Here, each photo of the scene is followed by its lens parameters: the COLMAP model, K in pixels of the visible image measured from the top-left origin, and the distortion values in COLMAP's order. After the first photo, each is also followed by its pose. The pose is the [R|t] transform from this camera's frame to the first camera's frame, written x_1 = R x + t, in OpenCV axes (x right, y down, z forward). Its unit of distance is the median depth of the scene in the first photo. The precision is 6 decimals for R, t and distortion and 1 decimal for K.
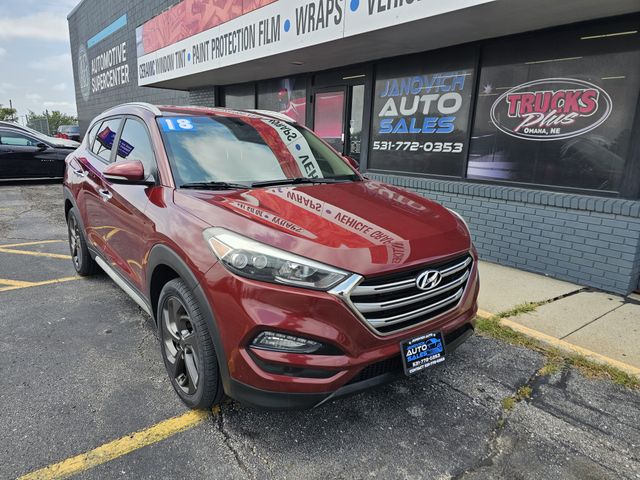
lens RADIAL K [[429.8, 0, 316.6], [0, 429.8, 243.5], [0, 0, 1]] dist [0.056331, -0.051349]
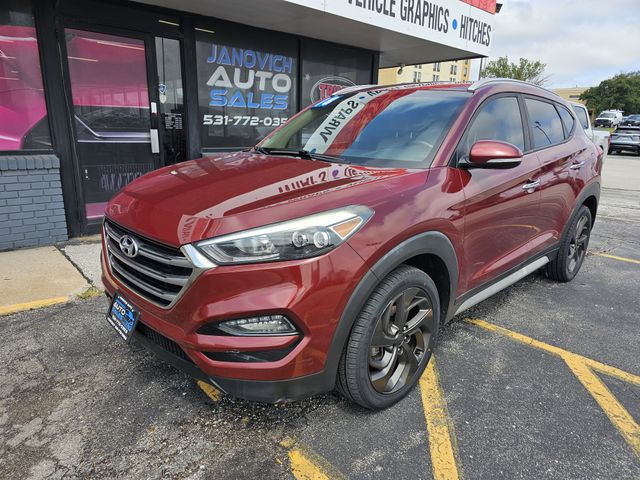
lens RADIAL K [[429.8, 0, 315.3], [0, 429.8, 243.7], [0, 0, 1]] dist [0.056331, -0.051349]
pose [[-0.104423, -0.289903, 0.951342, -0.881766], [0.207272, 0.929223, 0.305913, -0.248991], [-0.972694, 0.229131, -0.036943, 1.008985]]
